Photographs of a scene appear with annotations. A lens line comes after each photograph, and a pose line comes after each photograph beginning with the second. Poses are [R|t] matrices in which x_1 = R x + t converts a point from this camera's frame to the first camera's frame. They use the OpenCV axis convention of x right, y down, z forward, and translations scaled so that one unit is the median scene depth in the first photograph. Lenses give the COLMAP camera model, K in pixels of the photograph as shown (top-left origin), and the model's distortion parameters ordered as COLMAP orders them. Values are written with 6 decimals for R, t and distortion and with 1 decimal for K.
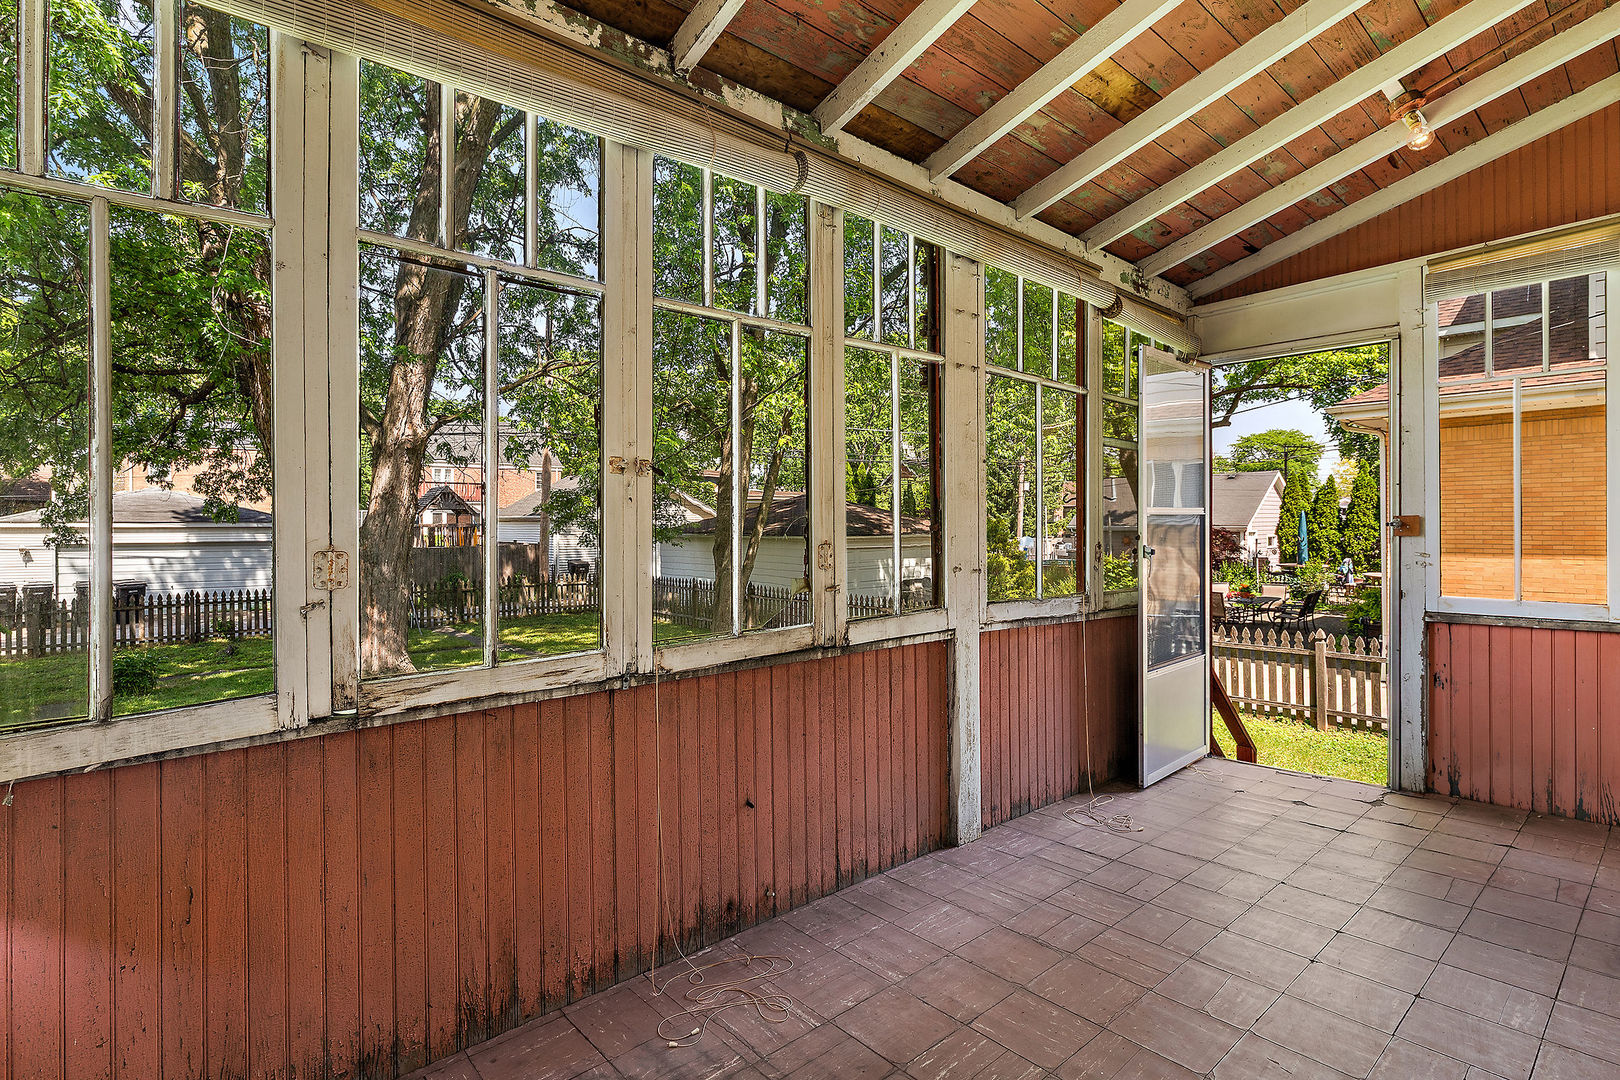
lens RADIAL K [[782.1, 0, 807.3], [0, 782.1, 524.0], [0, 0, 1]] dist [-0.000137, 0.000253]
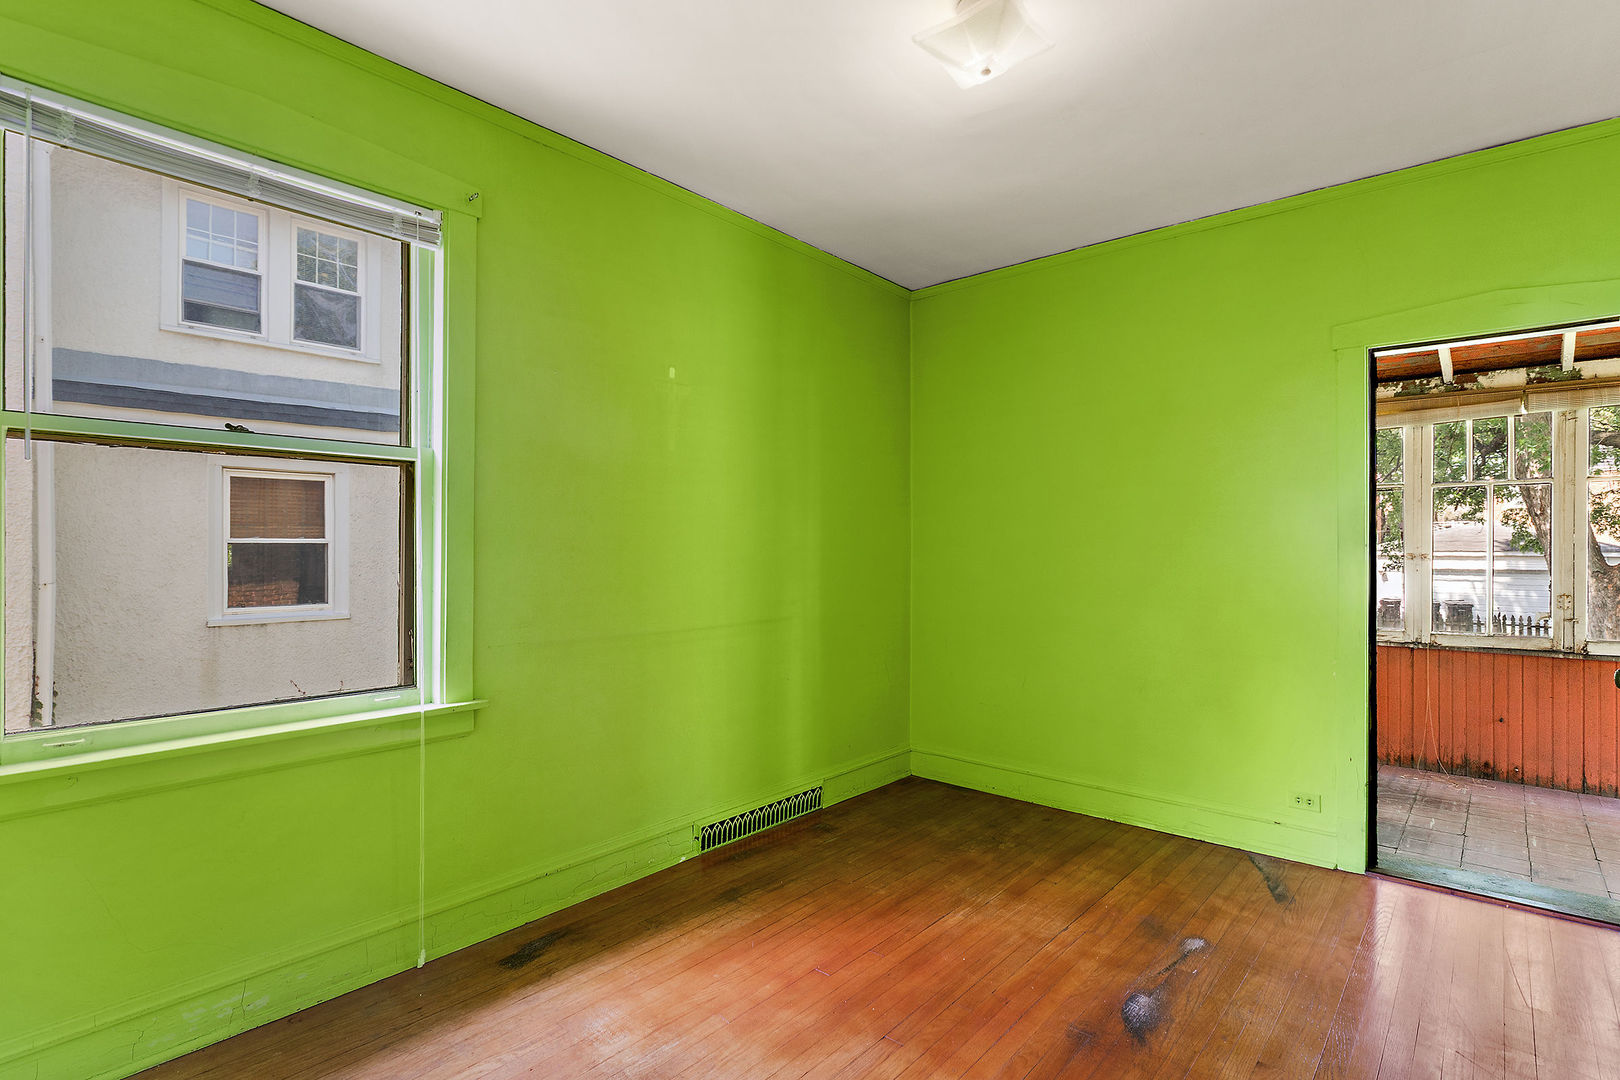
lens RADIAL K [[782.1, 0, 807.8], [0, 782.1, 542.0], [0, 0, 1]] dist [-0.000137, 0.000253]
pose [[0.118038, -0.001595, -0.993008, 1.583158], [-0.003370, 0.999992, -0.002007, -0.087077], [0.993003, 0.003583, 0.118031, -0.942228]]
